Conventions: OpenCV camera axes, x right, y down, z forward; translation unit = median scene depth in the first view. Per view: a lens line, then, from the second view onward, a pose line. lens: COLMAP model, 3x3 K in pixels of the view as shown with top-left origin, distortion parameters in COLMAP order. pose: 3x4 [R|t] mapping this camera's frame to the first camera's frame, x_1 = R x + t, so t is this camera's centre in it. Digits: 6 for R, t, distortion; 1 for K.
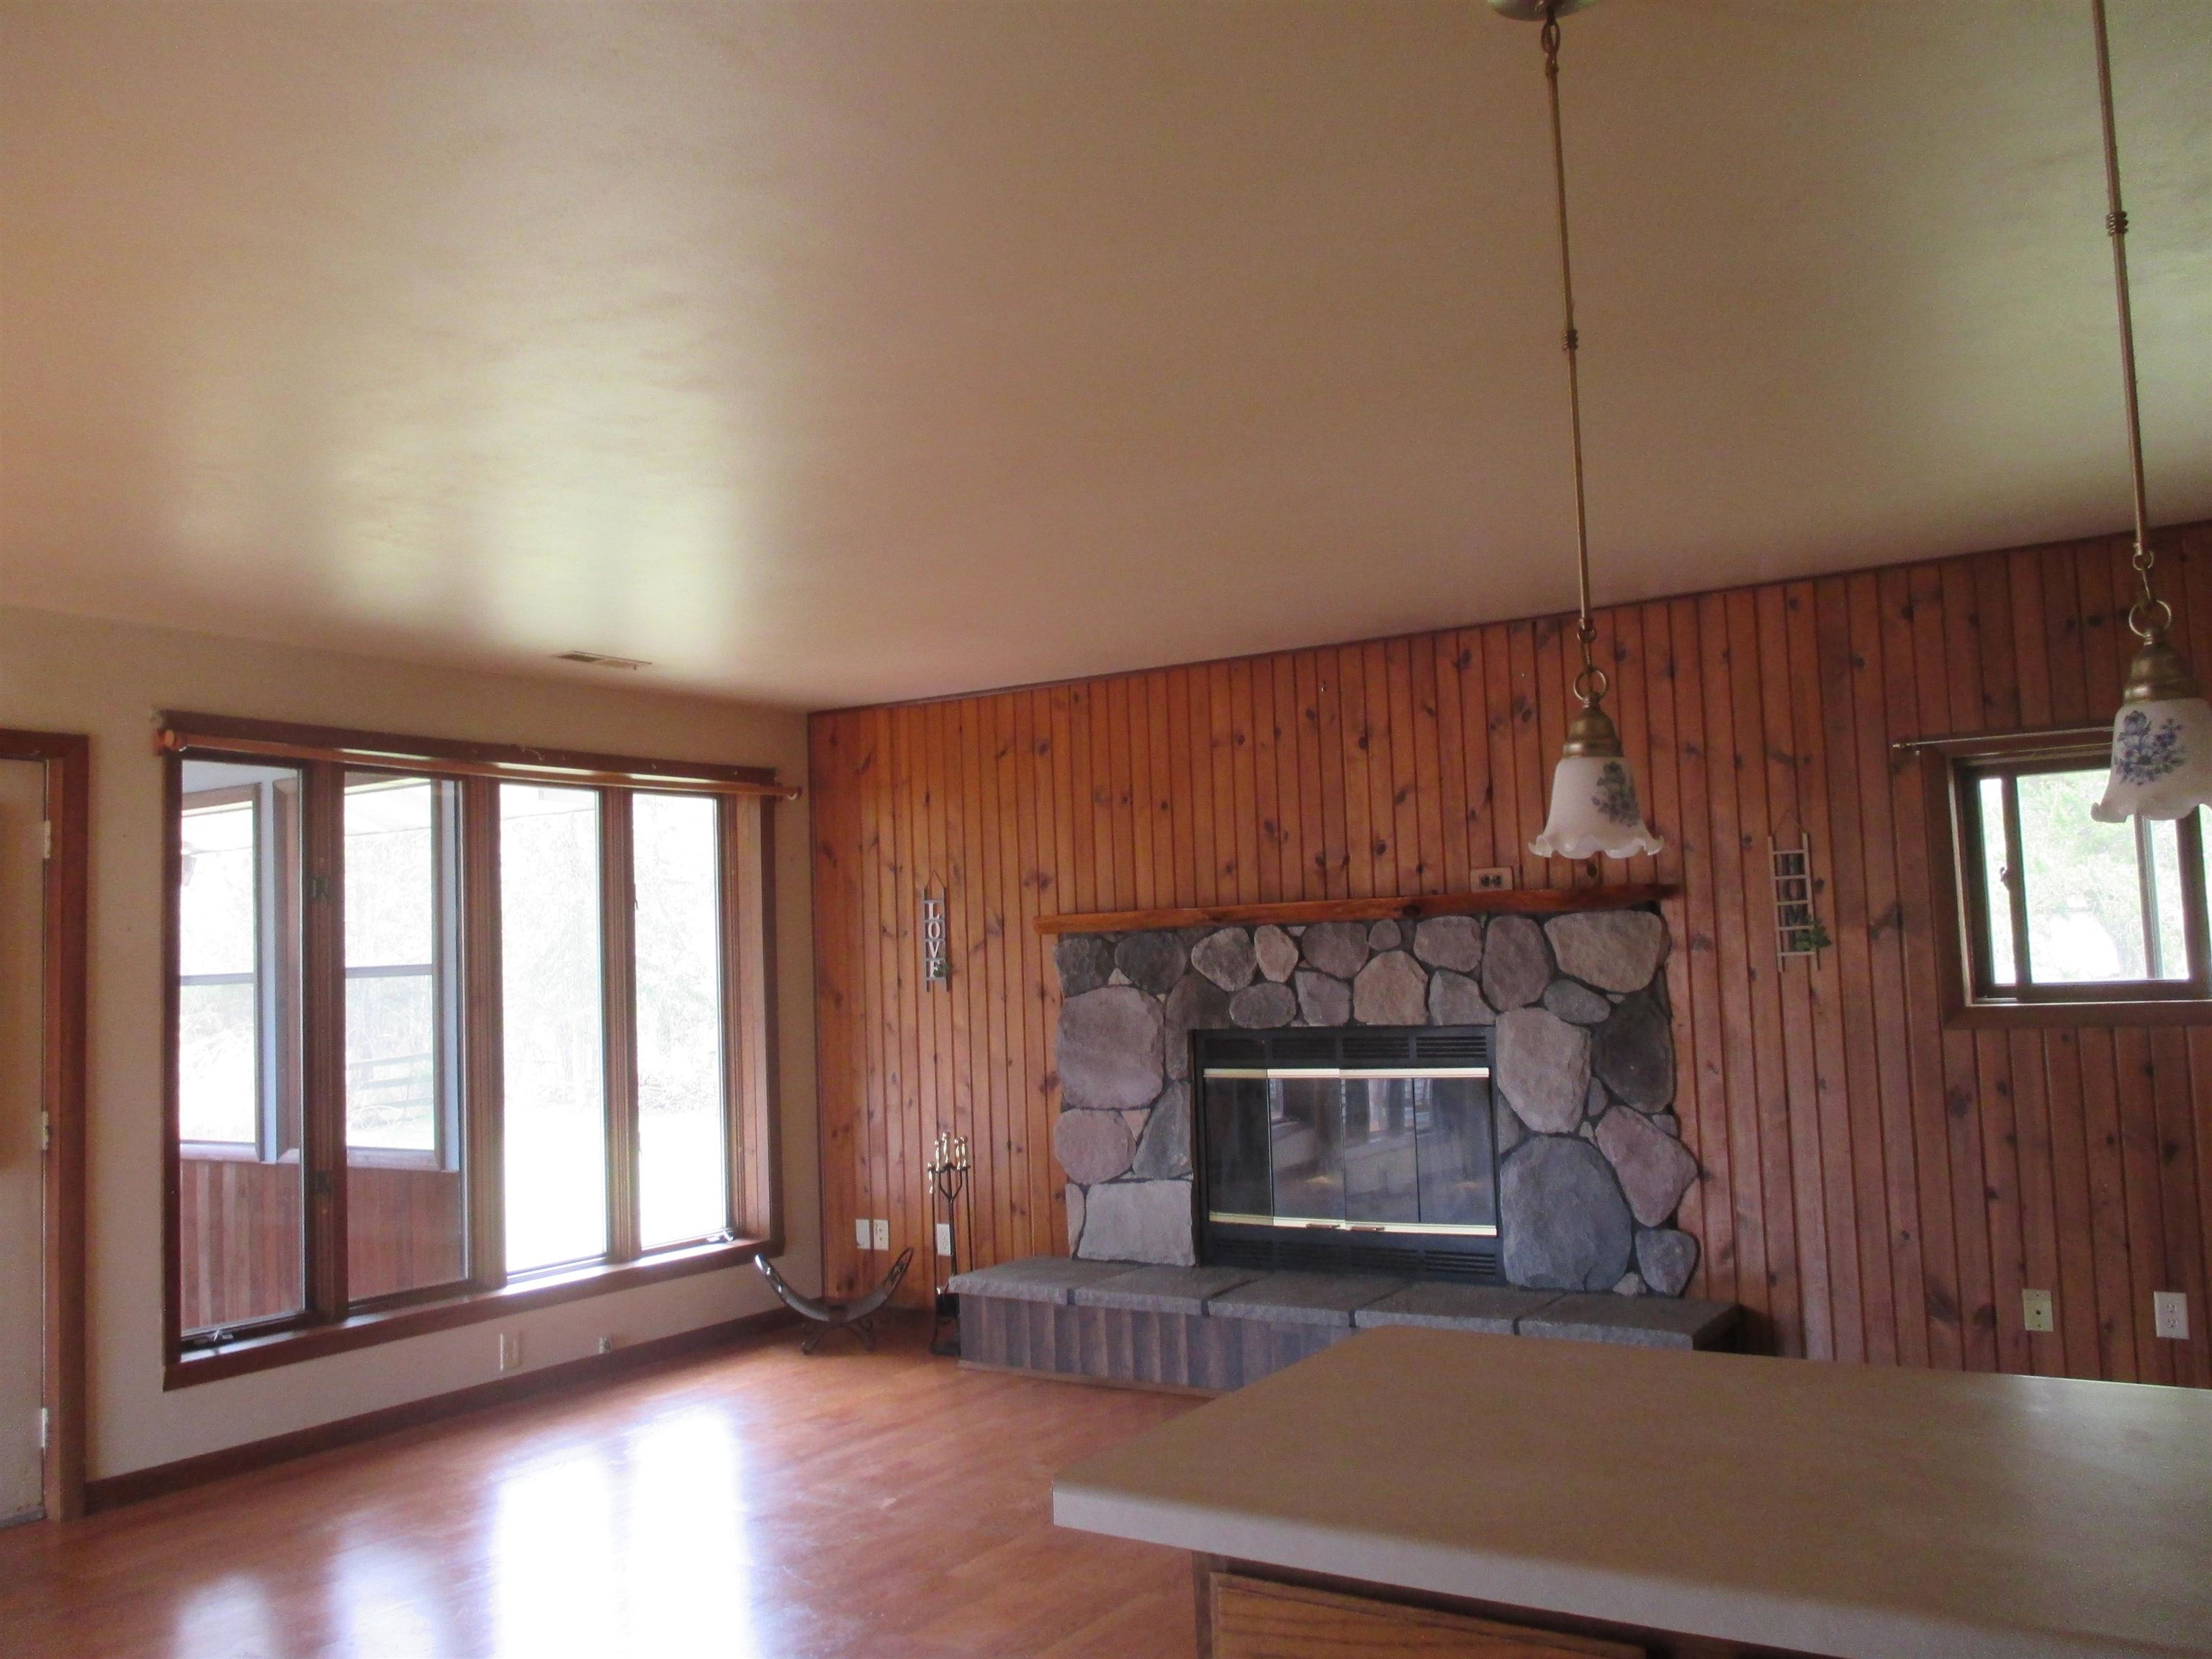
lens RADIAL K [[1847.0, 0, 1106.0], [0, 1847.0, 829.5], [0, 0, 1]] dist [-0.019486, -0.007808]
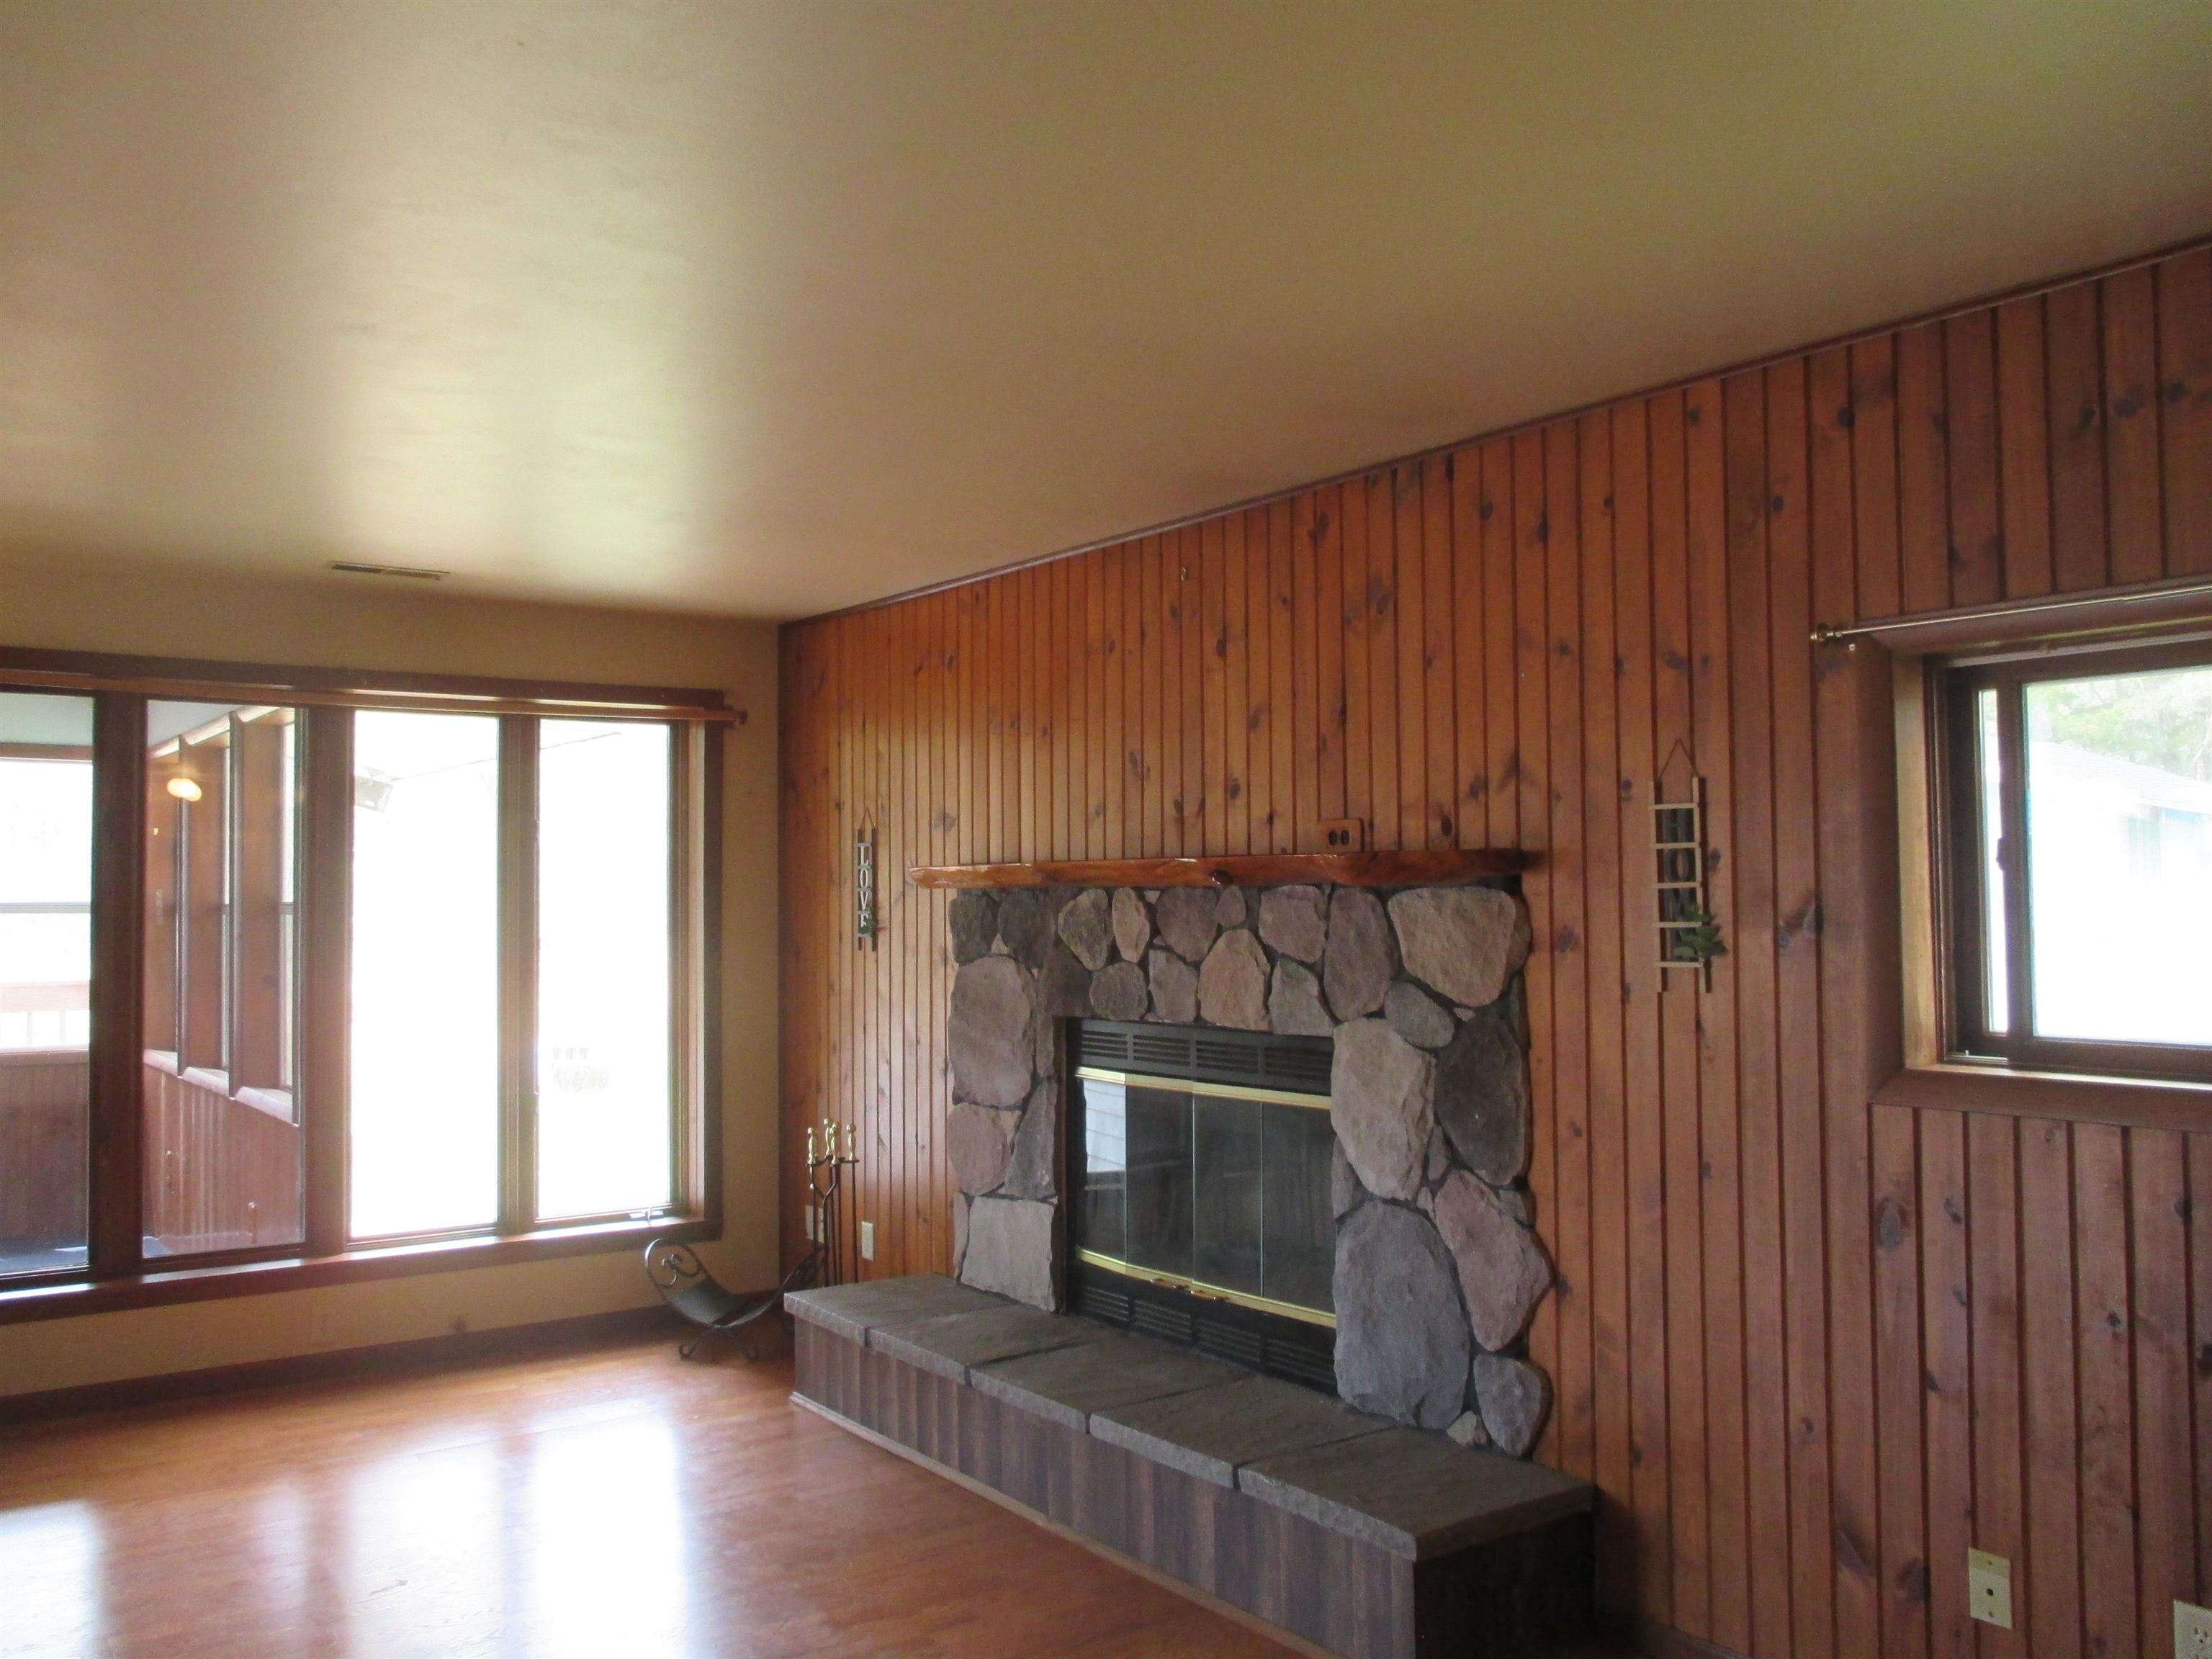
lens RADIAL K [[1847.0, 0, 1106.0], [0, 1847.0, 829.5], [0, 0, 1]] dist [-0.019486, -0.007808]
pose [[0.929923, 0.016704, -0.367374, 0.384135], [0.000344, 0.998928, 0.046290, -0.008494], [0.367754, -0.043173, 0.928920, 0.300488]]
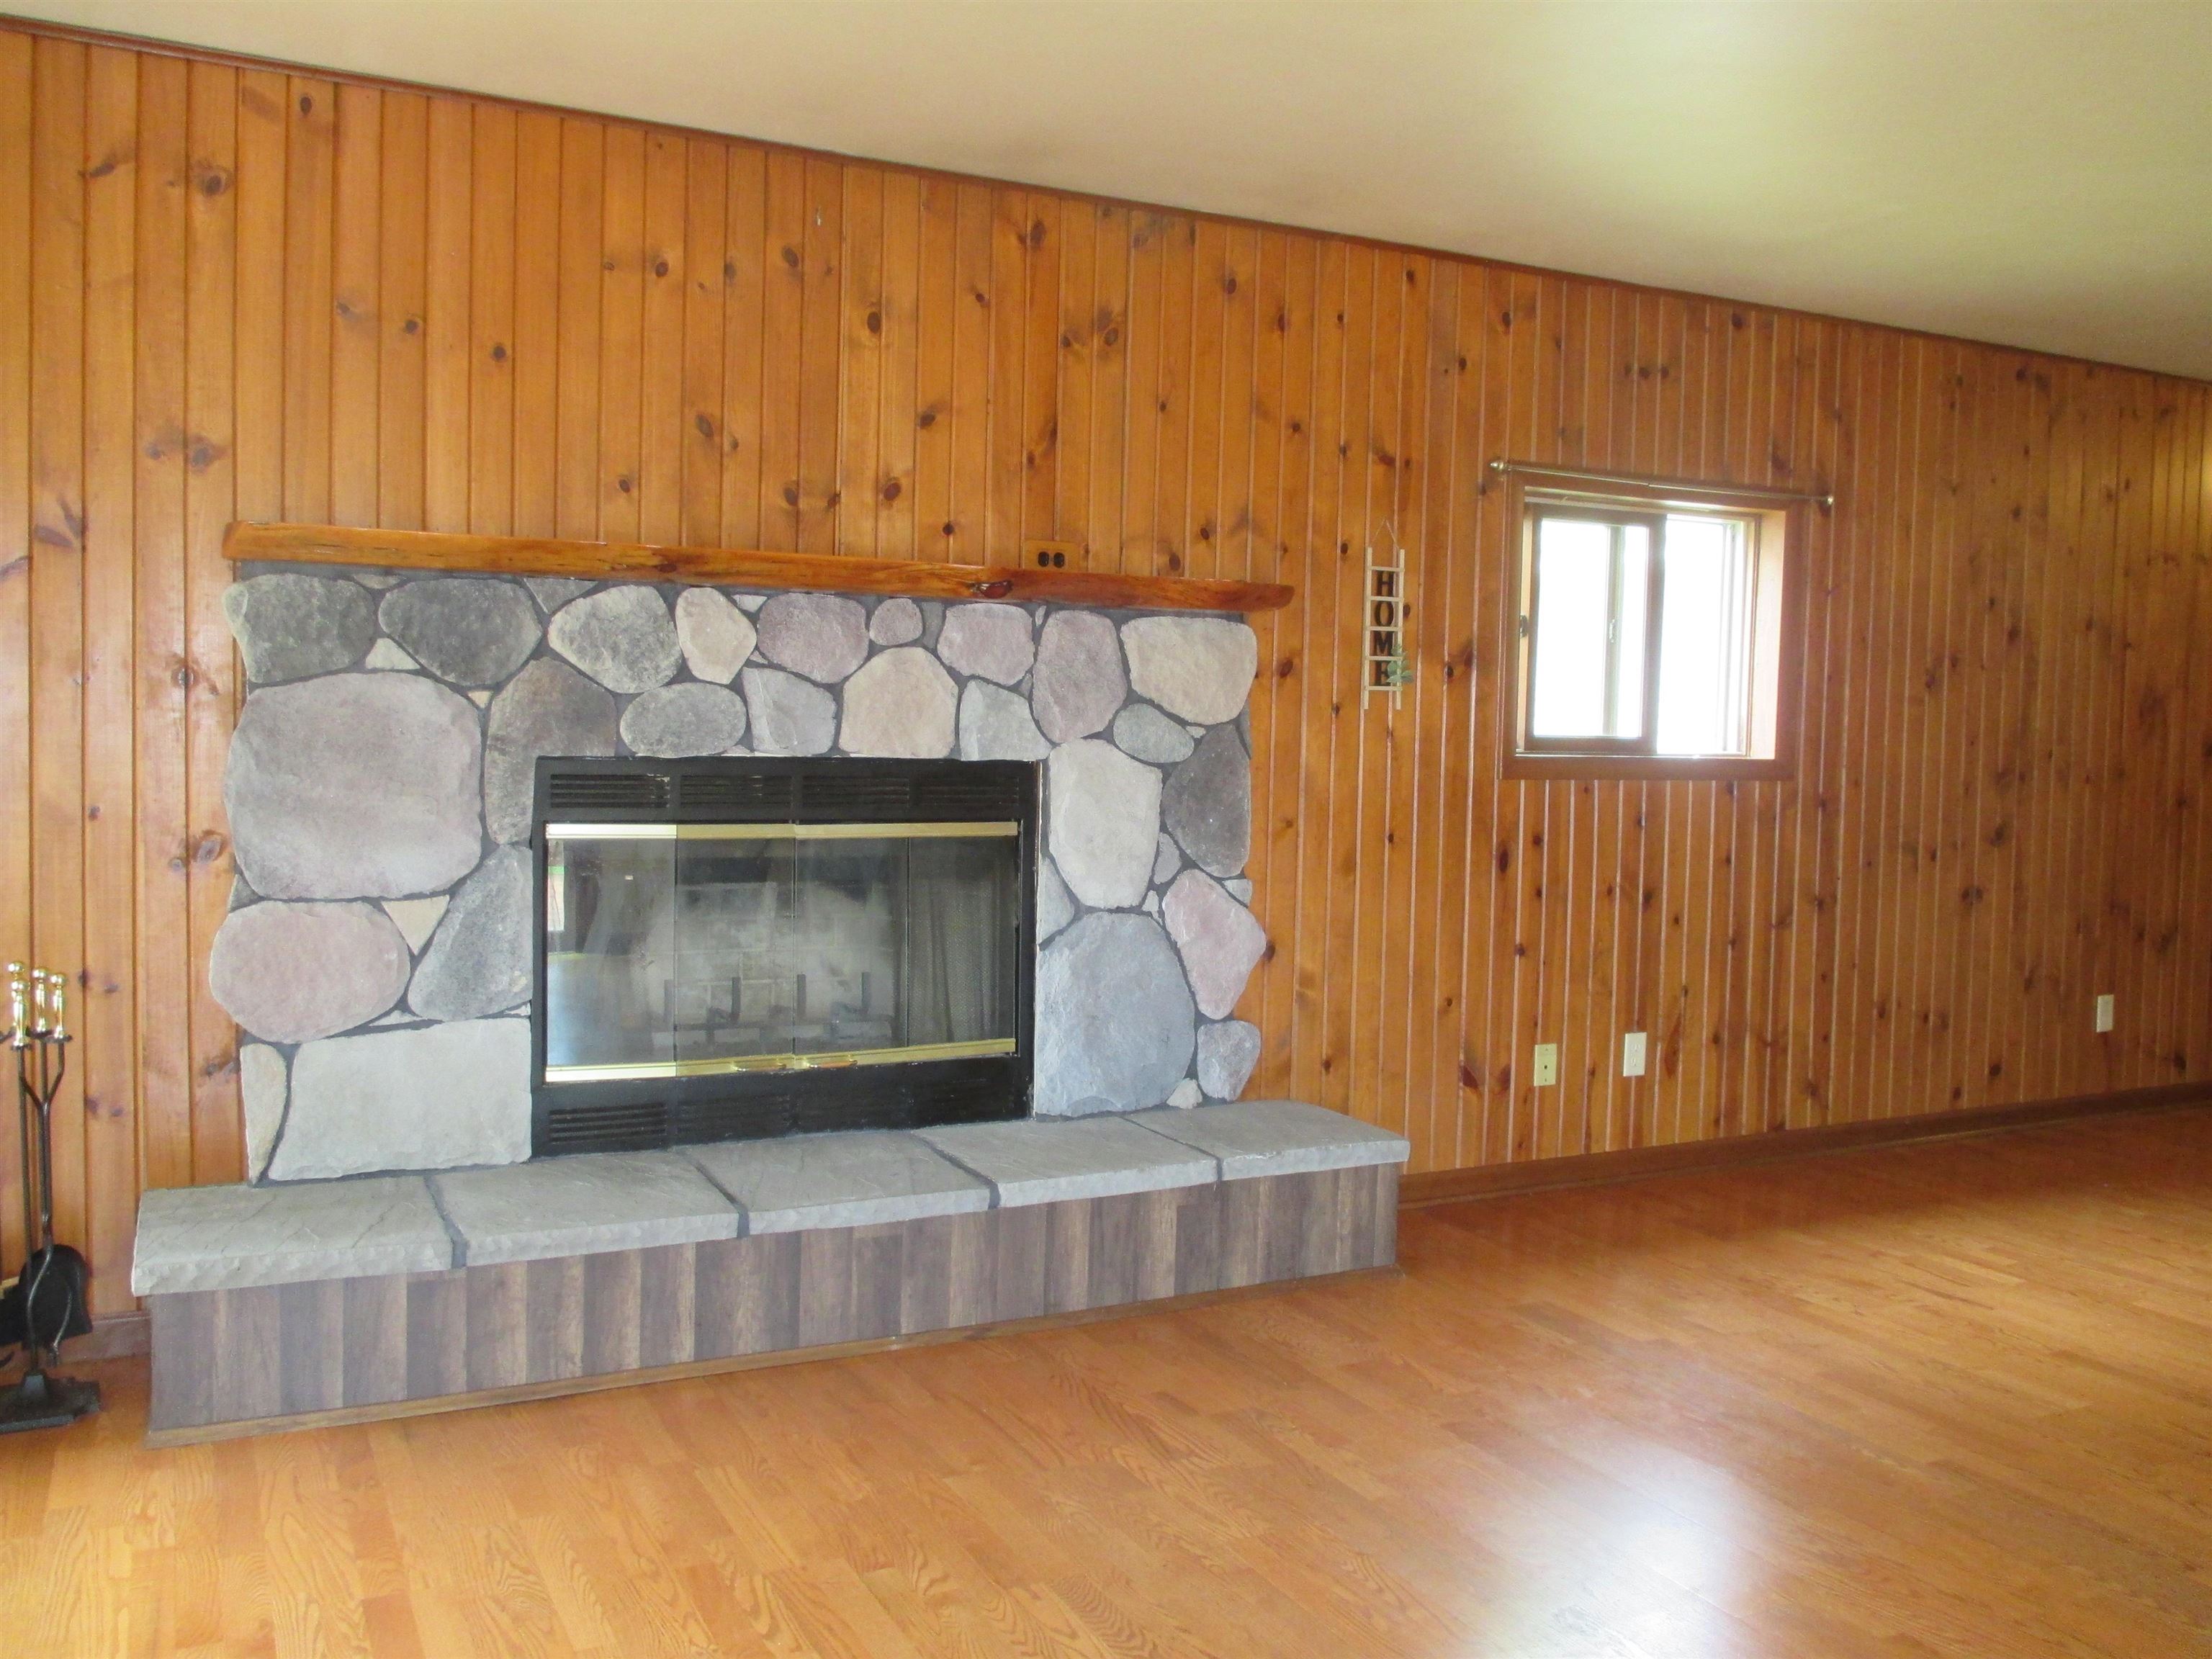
lens RADIAL K [[1831.8, 0, 1112.3], [0, 1831.8, 812.1], [0, 0, 1]] dist [-0.009356, -0.006349]
pose [[0.507746, 0.005911, 0.861487, -0.383216], [-0.103263, 0.993185, 0.054047, 0.082979], [-0.855296, -0.116402, 0.504896, 0.607076]]
